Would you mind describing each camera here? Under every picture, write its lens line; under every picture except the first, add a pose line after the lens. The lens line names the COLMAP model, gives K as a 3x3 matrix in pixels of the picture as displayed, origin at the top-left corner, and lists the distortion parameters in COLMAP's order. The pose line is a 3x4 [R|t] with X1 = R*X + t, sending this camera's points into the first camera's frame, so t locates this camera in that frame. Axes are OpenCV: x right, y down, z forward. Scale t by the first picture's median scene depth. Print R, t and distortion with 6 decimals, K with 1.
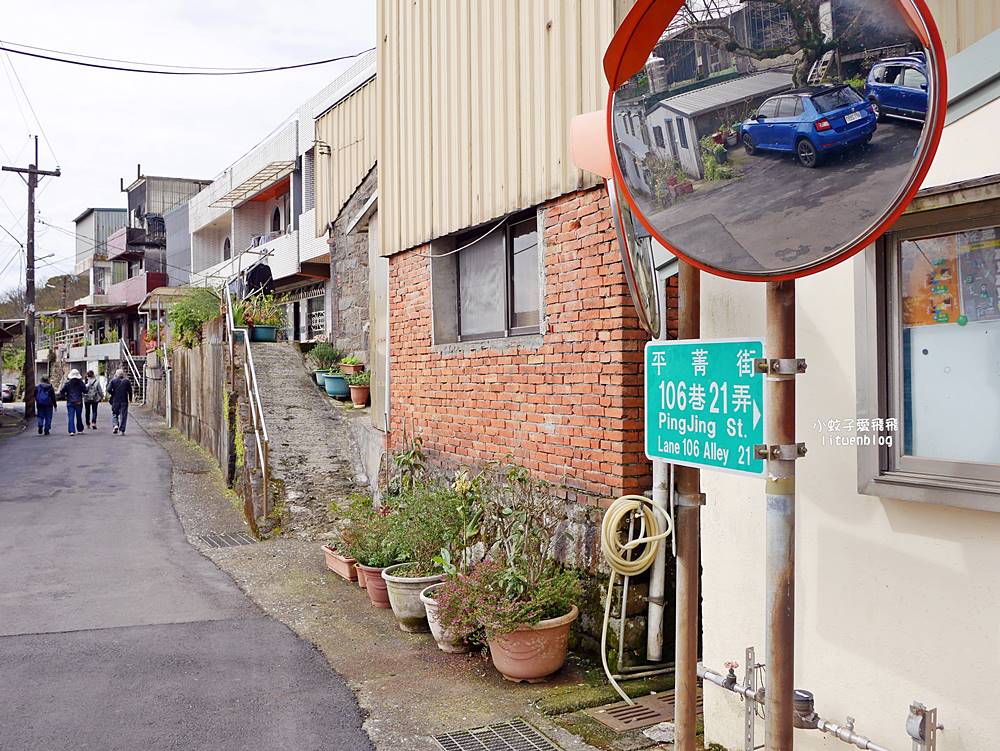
lens RADIAL K [[835.9, 0, 497.5], [0, 835.9, 367.6], [0, 0, 1]] dist [-0.042784, 0.019019]
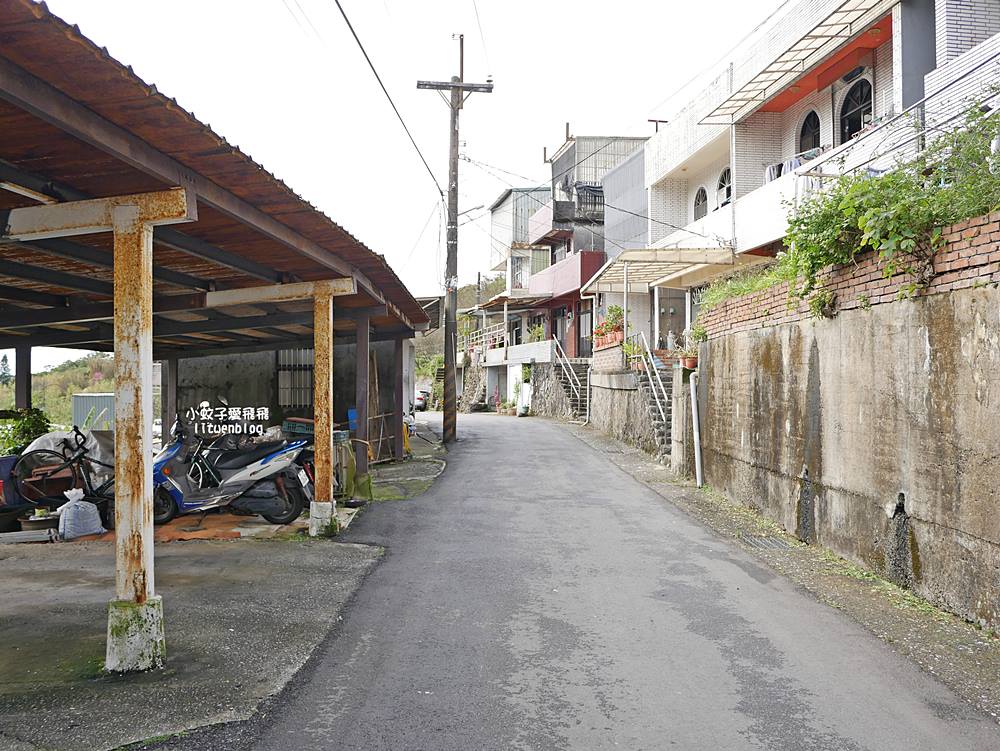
lens RADIAL K [[835.9, 0, 497.5], [0, 835.9, 367.6], [0, 0, 1]] dist [-0.042784, 0.019019]
pose [[0.902233, 0.007080, -0.431190, -0.148025], [-0.012892, 0.999861, -0.010559, 0.003329], [0.431056, 0.015086, 0.902199, 0.249936]]
